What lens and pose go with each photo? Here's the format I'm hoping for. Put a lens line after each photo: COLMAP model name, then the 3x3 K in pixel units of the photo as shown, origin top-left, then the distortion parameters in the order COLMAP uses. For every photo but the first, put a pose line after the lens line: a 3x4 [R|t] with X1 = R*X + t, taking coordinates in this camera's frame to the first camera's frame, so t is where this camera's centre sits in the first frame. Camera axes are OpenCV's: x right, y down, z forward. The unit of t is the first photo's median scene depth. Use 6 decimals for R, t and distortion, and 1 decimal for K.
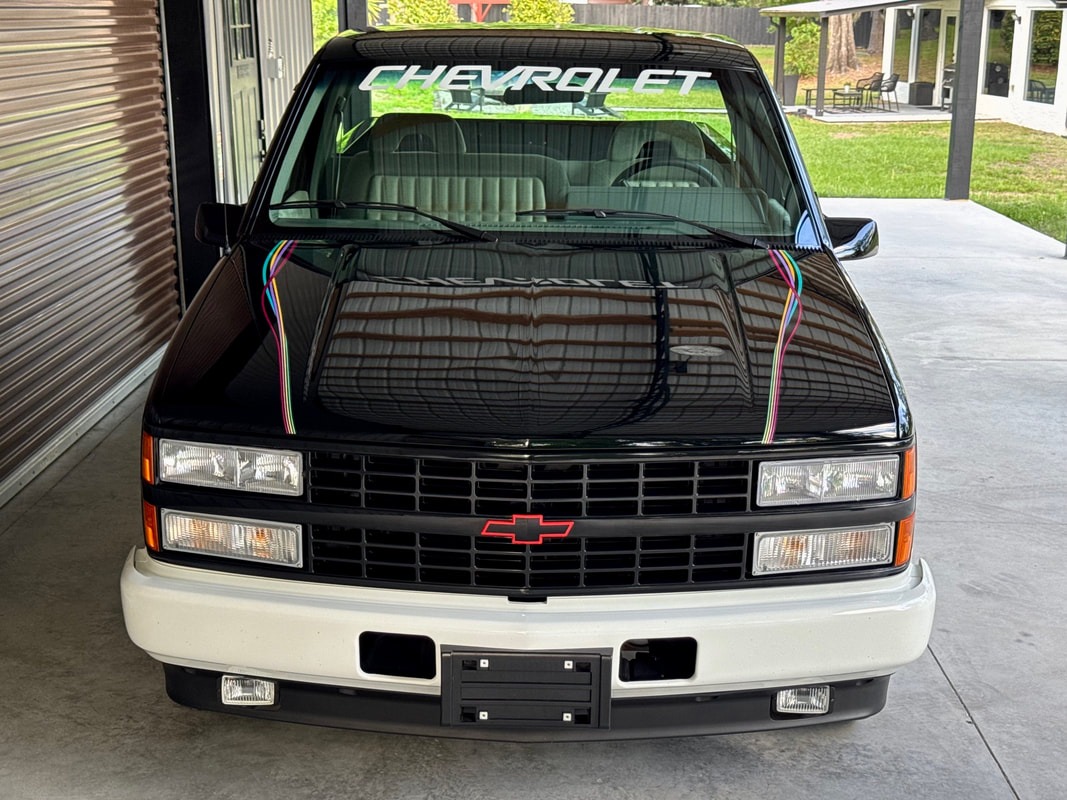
lens RADIAL K [[1473.2, 0, 534.4], [0, 1473.2, 404.1], [0, 0, 1]] dist [0.107407, 0.000000]
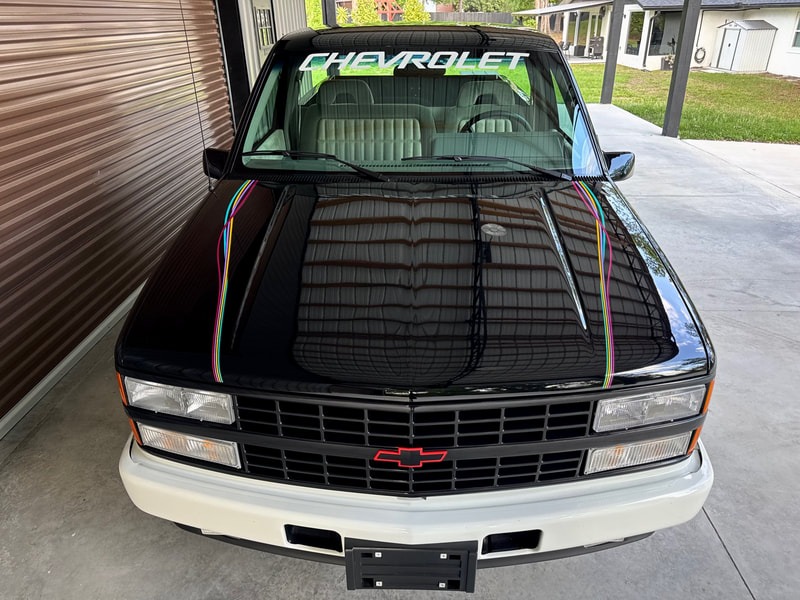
lens RADIAL K [[558.1, 0, 397.6], [0, 558.1, 300.4], [0, 0, 1]] dist [0.022764, -0.015936]
pose [[0.999415, -0.008926, -0.033027, 0.000898], [0.015599, 0.978071, 0.207684, -0.101526], [0.030449, -0.208078, 0.977638, 0.398627]]
